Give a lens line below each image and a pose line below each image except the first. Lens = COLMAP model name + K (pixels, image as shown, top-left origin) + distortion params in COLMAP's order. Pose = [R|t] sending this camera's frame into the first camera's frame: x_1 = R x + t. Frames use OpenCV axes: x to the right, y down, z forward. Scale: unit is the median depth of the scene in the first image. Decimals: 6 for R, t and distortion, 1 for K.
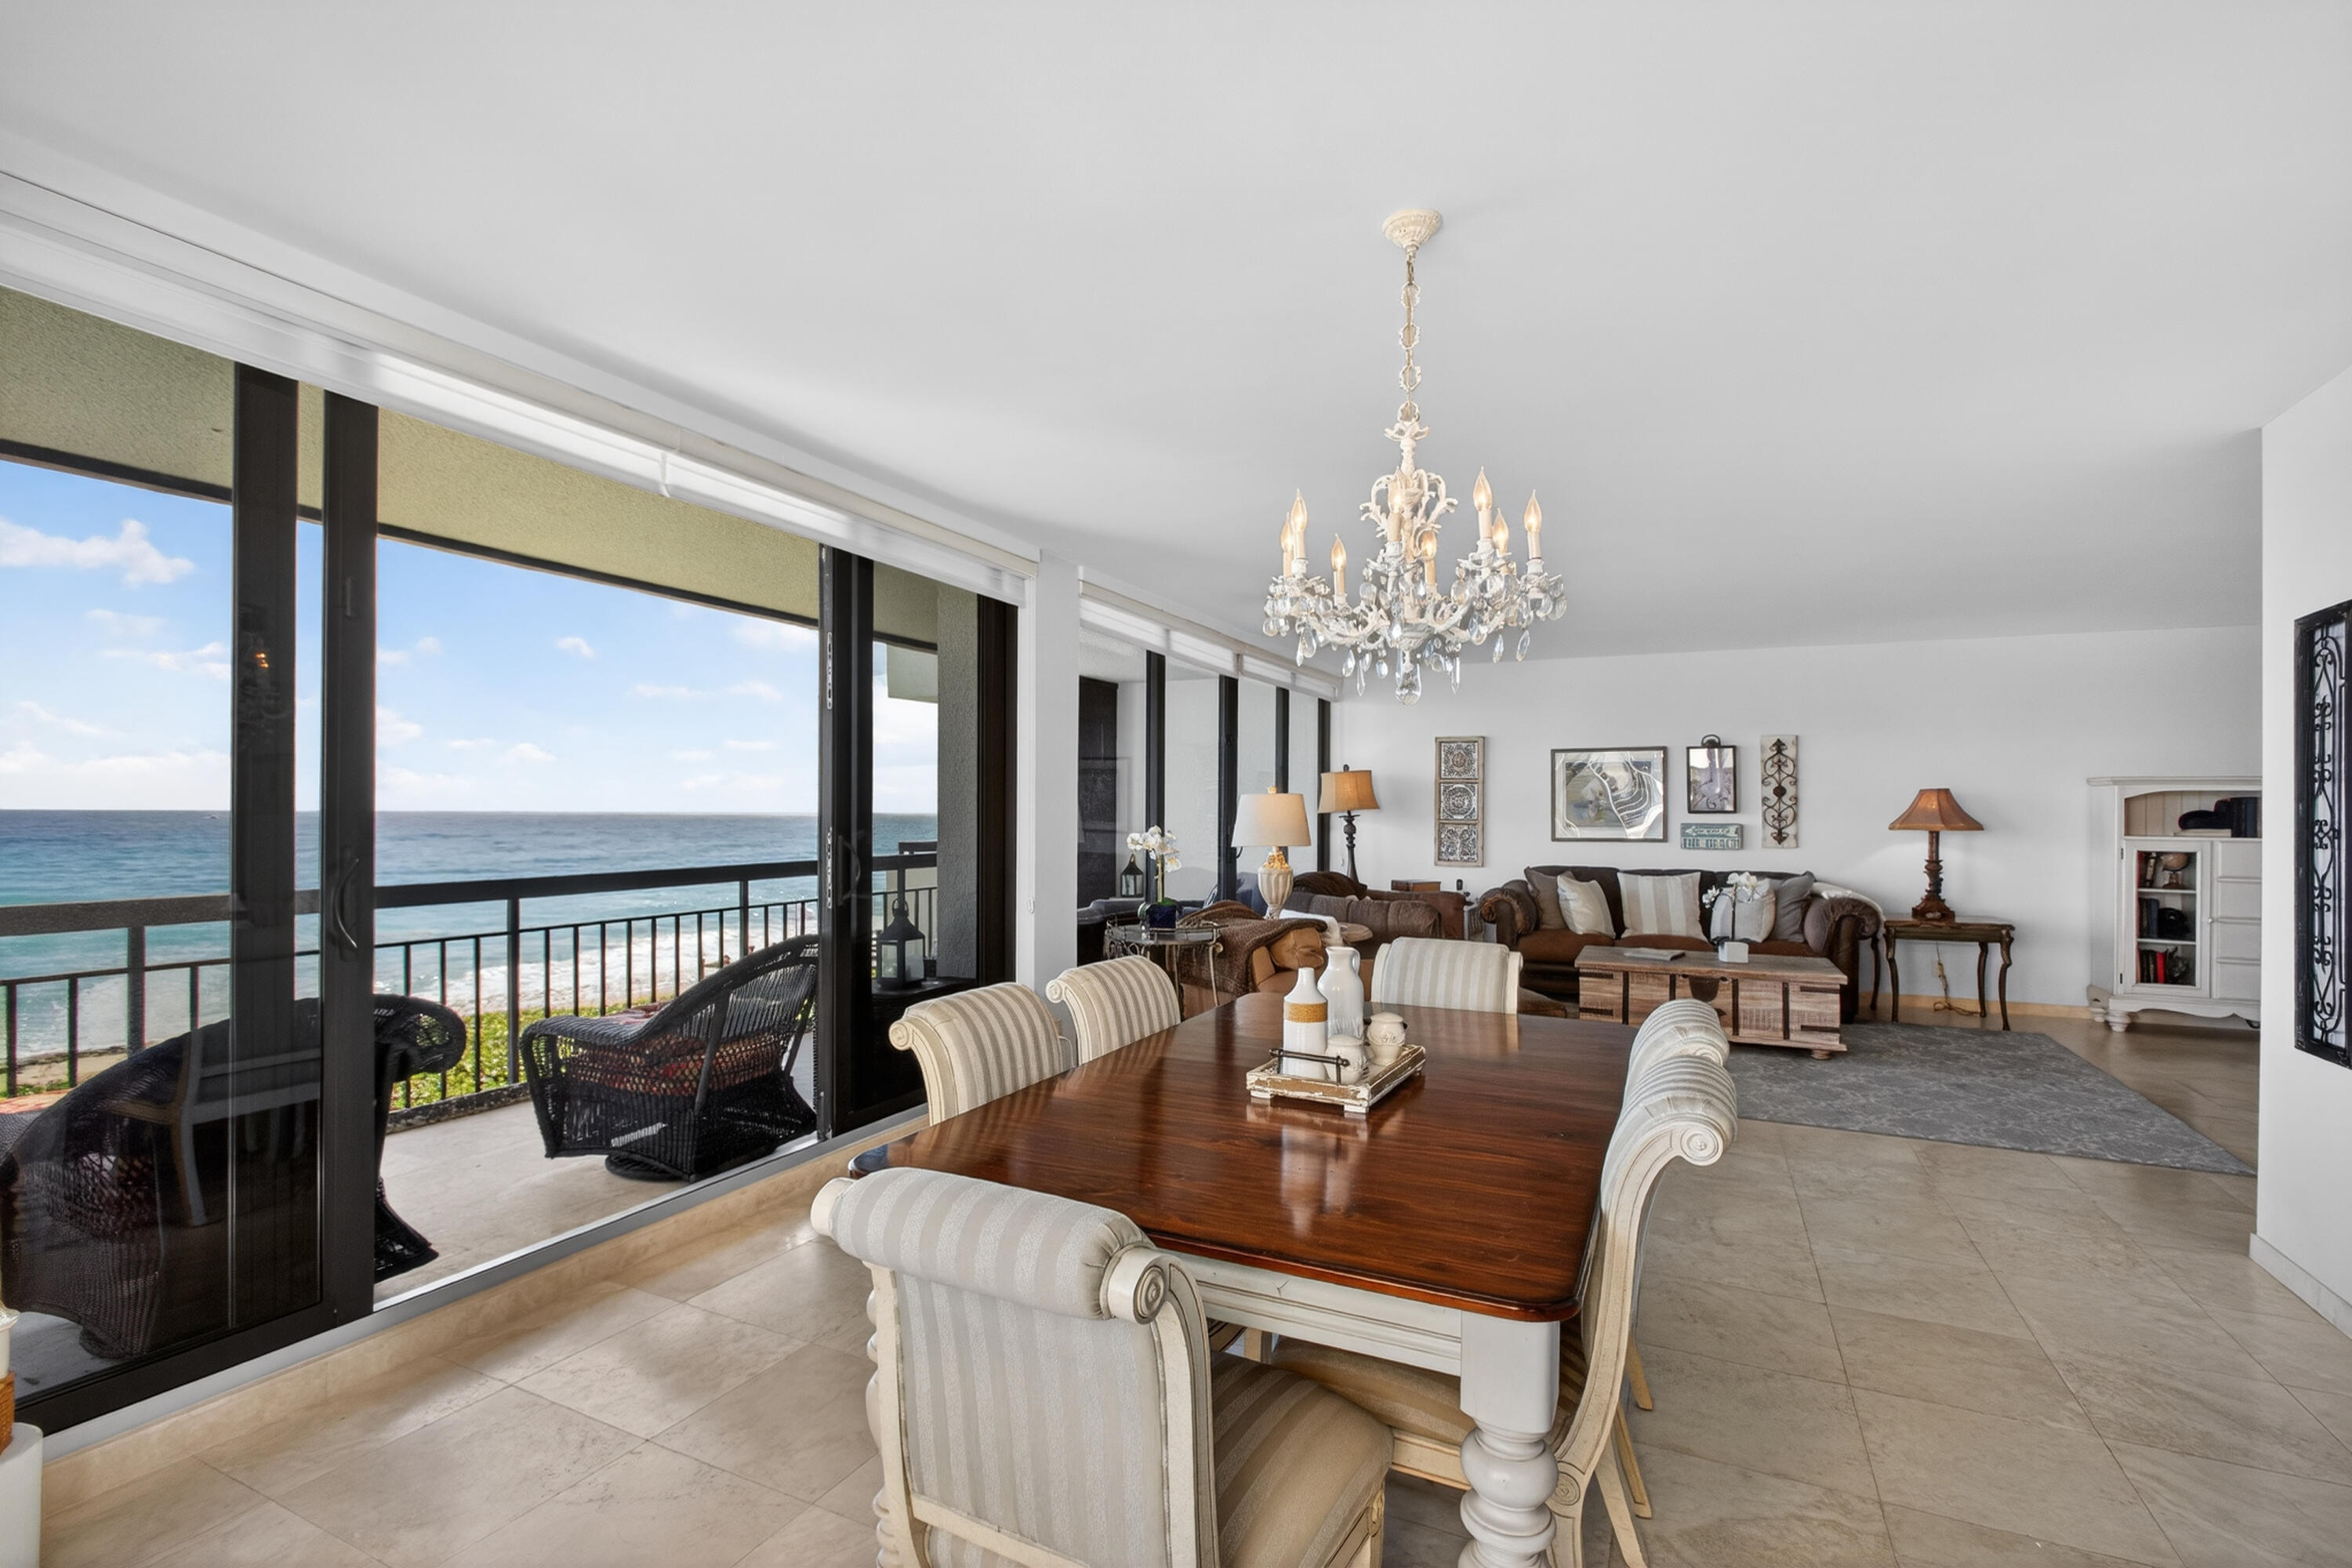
lens RADIAL K [[1056.1, 0, 1169.3], [0, 1056.1, 785.8], [0, 0, 1]] dist [-0.008844, 0.000745]
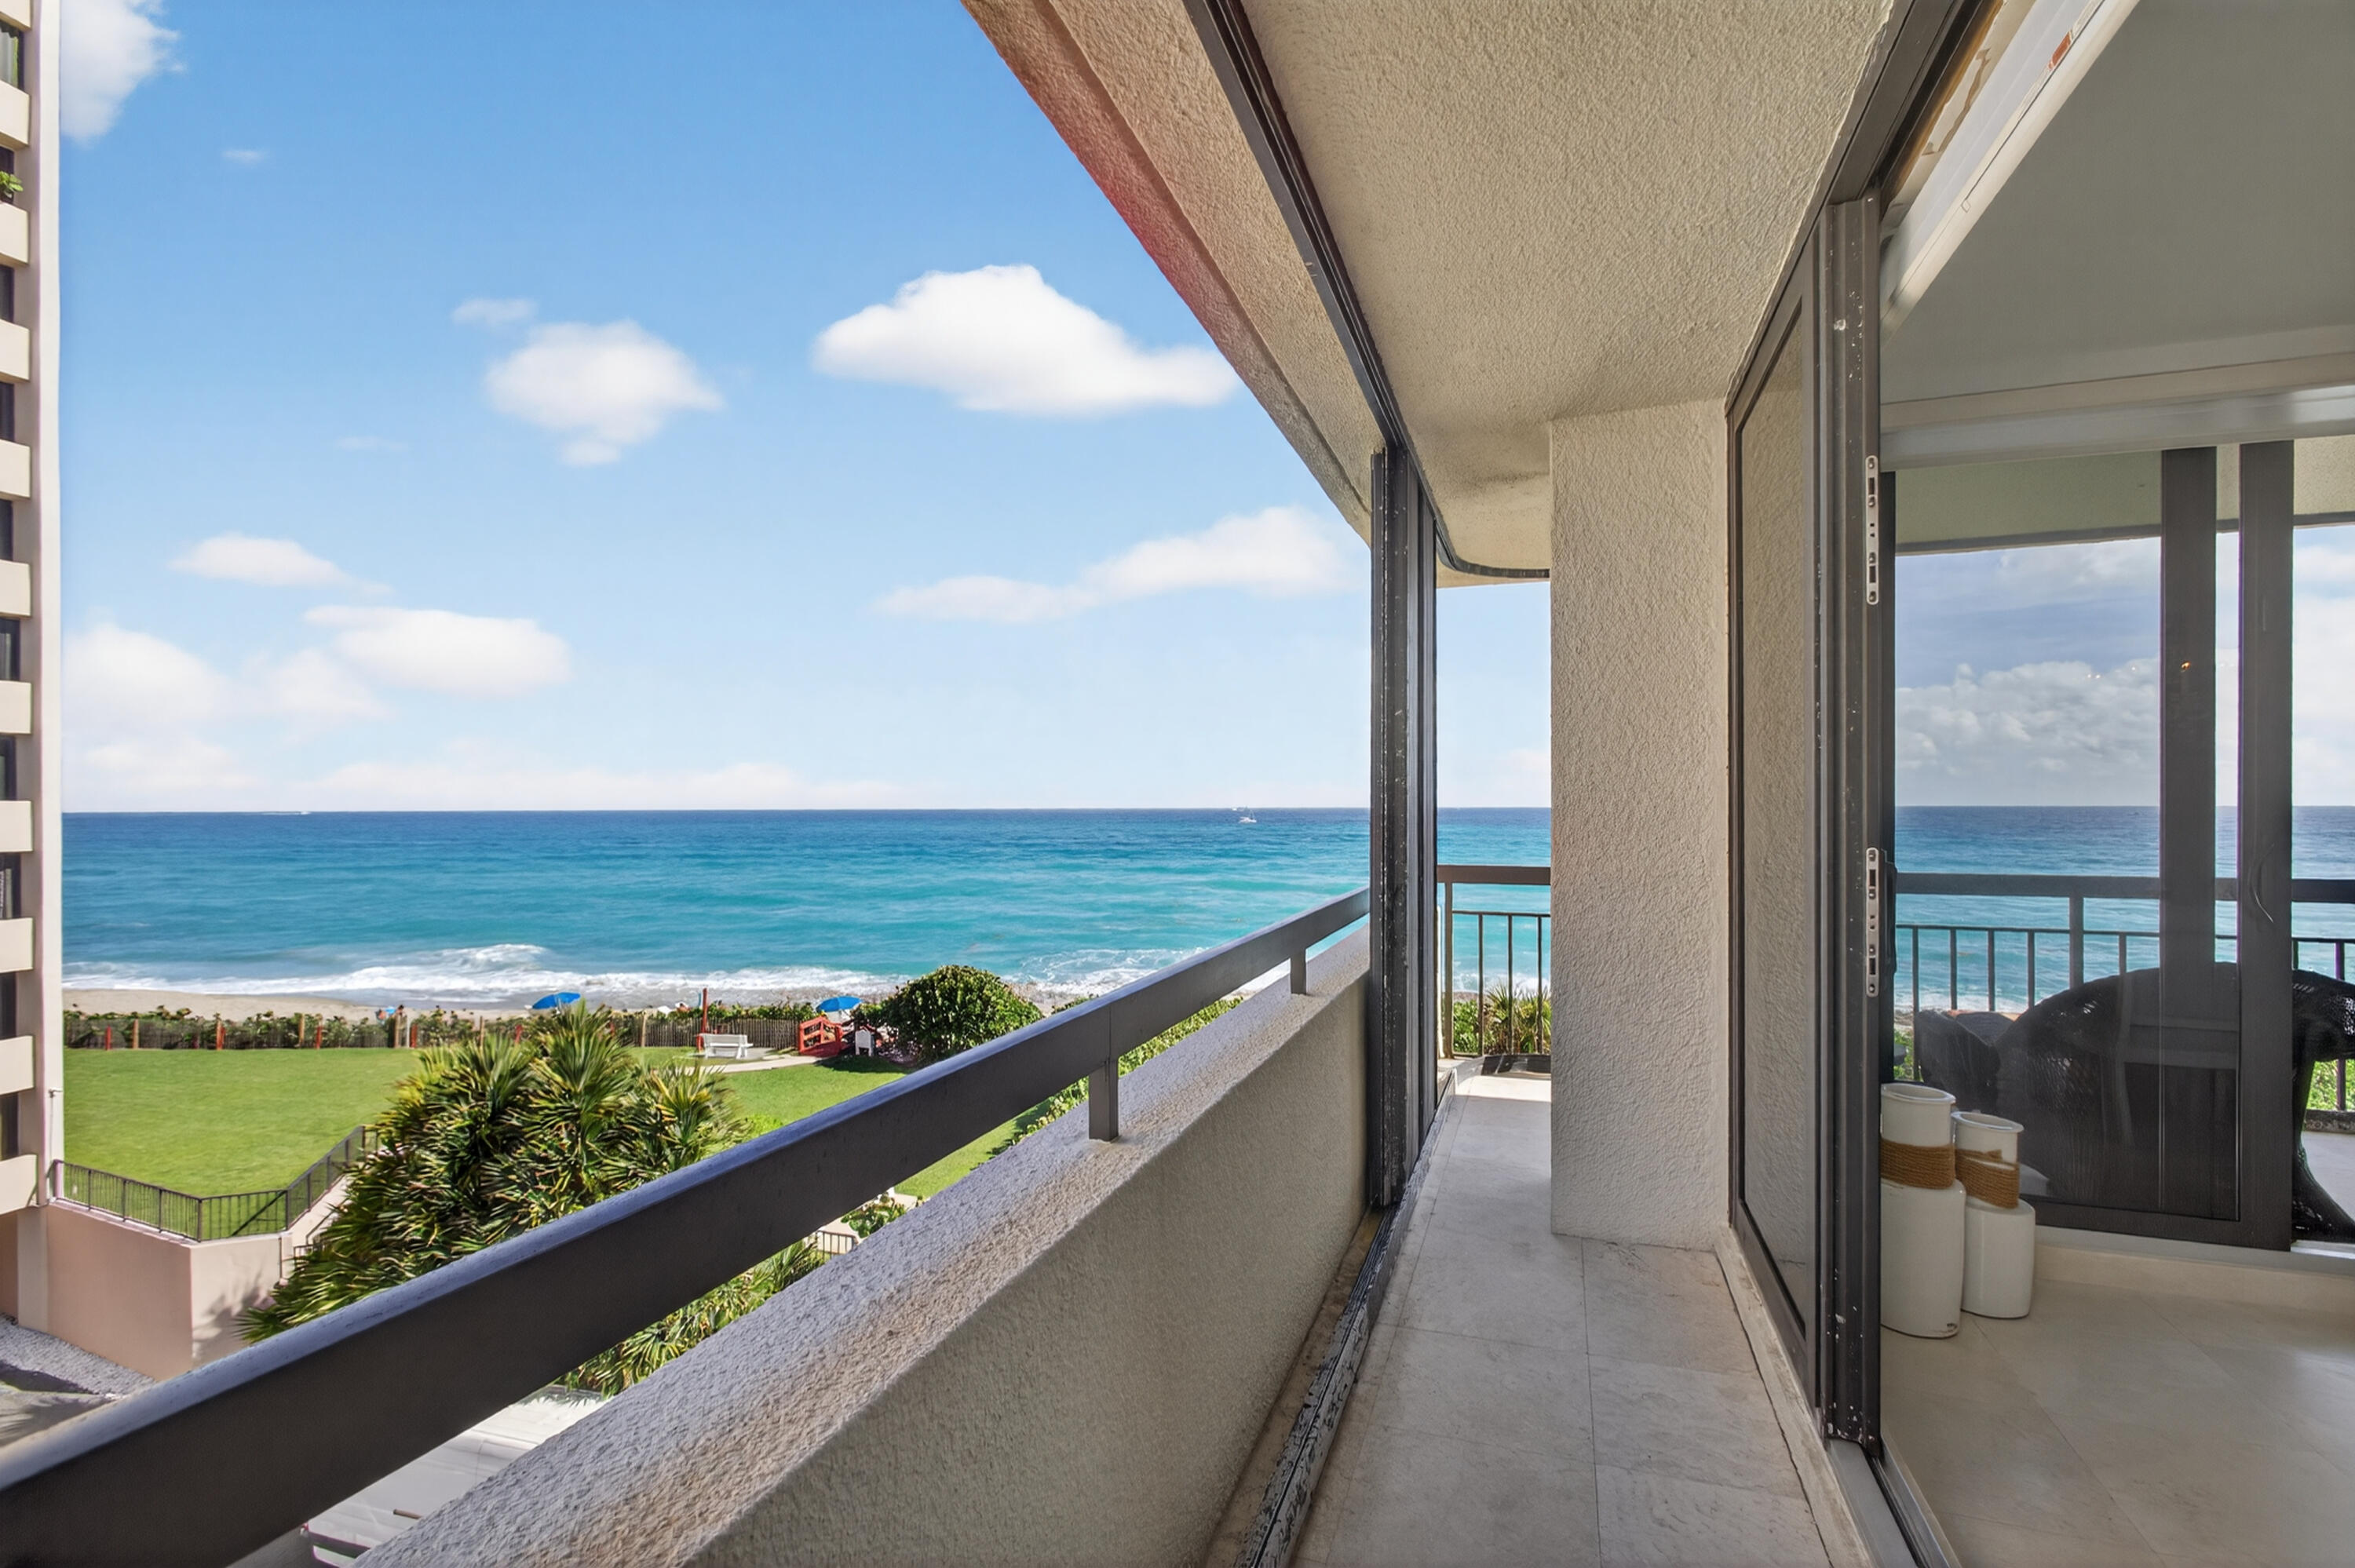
lens RADIAL K [[1134.4, 0, 1177.5], [0, 1134.4, 784.0], [0, 0, 1]] dist [-0.000756, 0.000012]
pose [[0.135746, 0.000728, -0.990743, 0.230432], [0.002924, 0.999995, 0.001135, -0.004150], [0.990739, -0.003051, 0.135743, -0.278391]]
